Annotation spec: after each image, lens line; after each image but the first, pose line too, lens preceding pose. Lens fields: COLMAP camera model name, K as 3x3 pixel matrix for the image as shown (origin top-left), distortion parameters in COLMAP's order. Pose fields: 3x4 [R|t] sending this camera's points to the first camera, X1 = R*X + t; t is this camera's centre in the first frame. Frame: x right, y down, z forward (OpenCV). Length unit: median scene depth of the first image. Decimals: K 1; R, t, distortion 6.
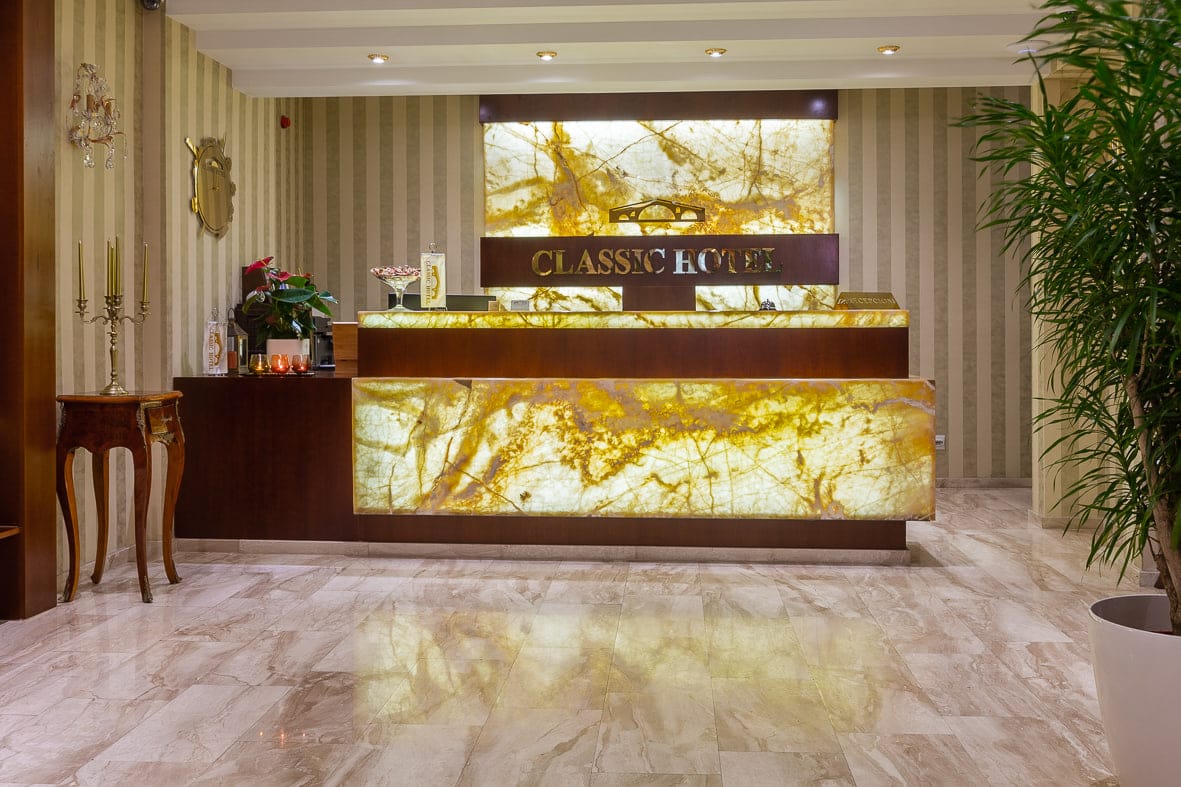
lens RADIAL K [[1723.8, 0, 590.5], [0, 1723.8, 393.5], [0, 0, 1]] dist [-0.014333, -0.001091]
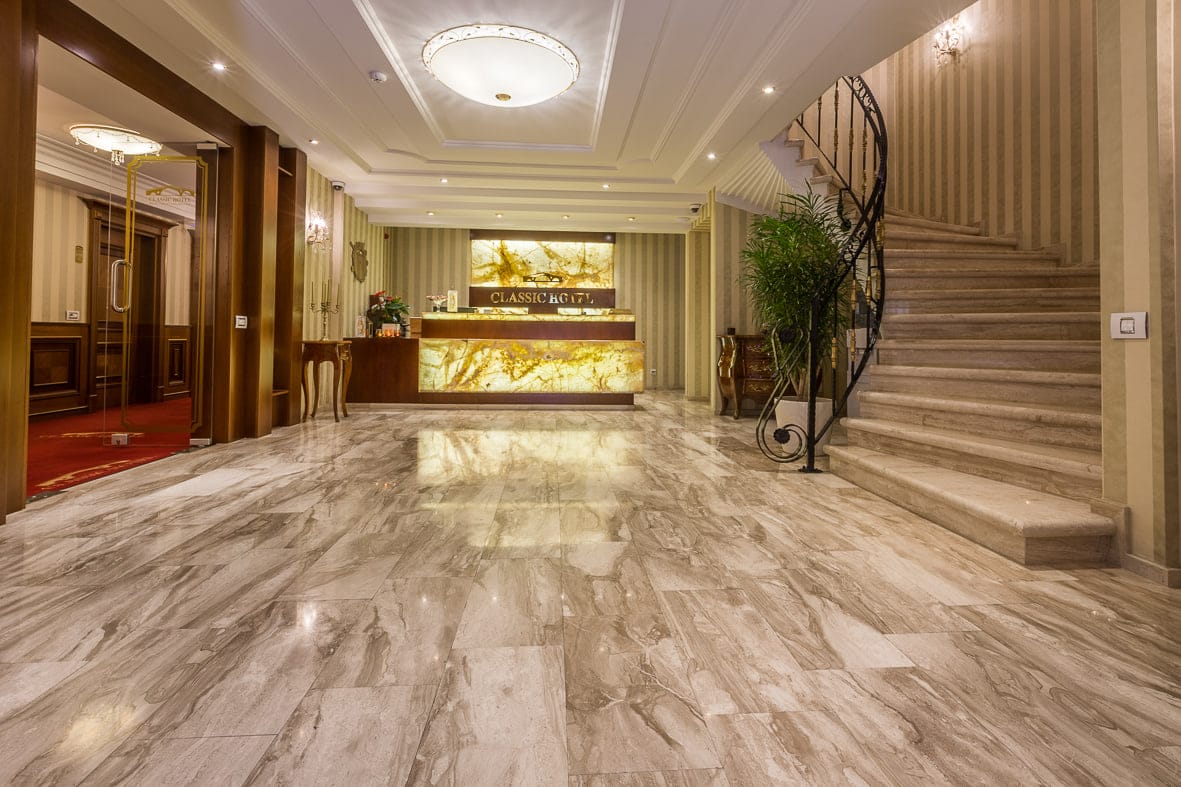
lens RADIAL K [[695.3, 0, 645.9], [0, 695.3, 317.4], [0, 0, 1]] dist [-0.002996, -0.000478]
pose [[0.982527, 0.016498, 0.185389, -0.000531], [-0.007206, 0.998689, -0.050685, 0.008840], [-0.185982, 0.048464, 0.981357, -0.062557]]
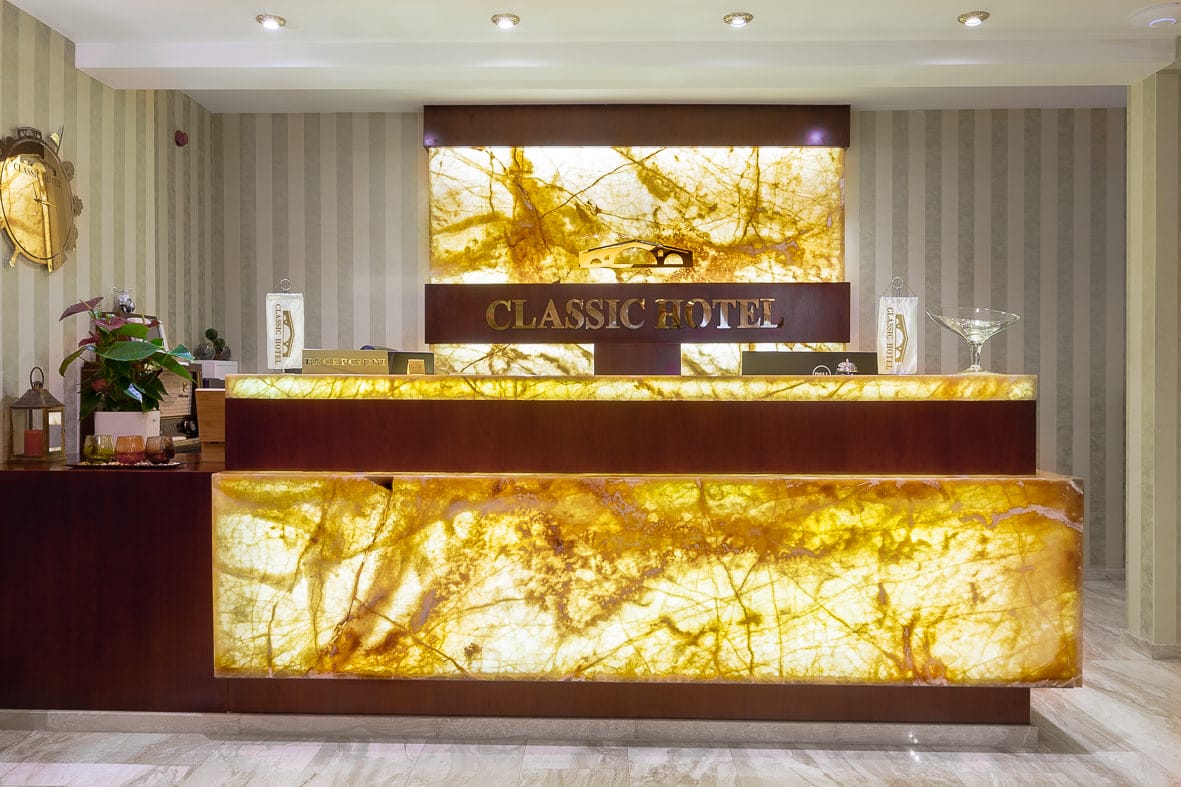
lens RADIAL K [[2012.5, 0, 672.5], [0, 2012.5, 433.5], [0, 0, 1]] dist [0.052679, 0.030266]
pose [[0.998309, 0.001987, 0.058095, -0.005270], [-0.000970, 0.999846, -0.017540, -0.010114], [-0.058121, 0.017454, 0.998157, 0.189613]]
